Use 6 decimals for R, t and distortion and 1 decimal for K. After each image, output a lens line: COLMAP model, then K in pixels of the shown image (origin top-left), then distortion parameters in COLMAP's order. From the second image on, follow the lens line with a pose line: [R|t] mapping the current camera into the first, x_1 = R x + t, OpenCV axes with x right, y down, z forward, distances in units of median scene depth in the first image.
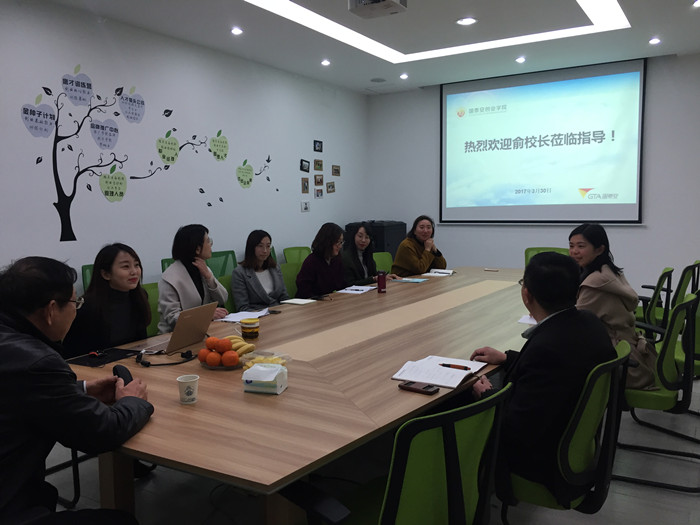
lens RADIAL K [[603.0, 0, 350.4], [0, 603.0, 261.6], [0, 0, 1]] dist [-0.008613, -0.013828]
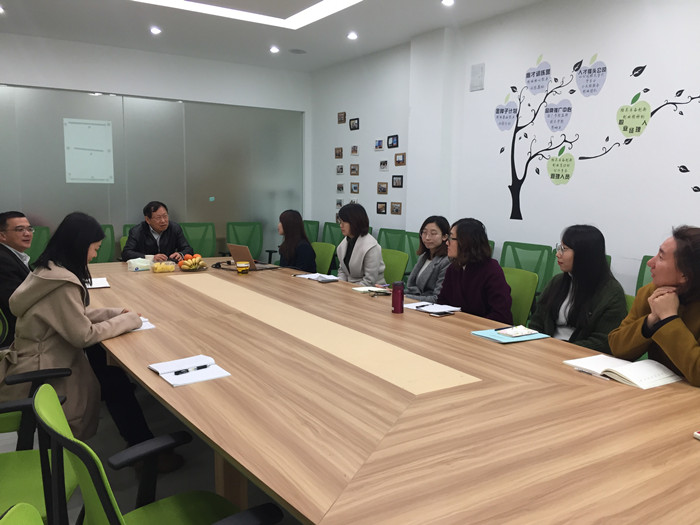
lens RADIAL K [[603.0, 0, 350.4], [0, 603.0, 264.8], [0, 0, 1]] dist [-0.008613, -0.013828]
pose [[-0.432363, 0.114254, -0.894432, 0.650068], [-0.092344, 0.981114, 0.169965, -0.108392], [0.896959, 0.156082, -0.413646, 1.138528]]
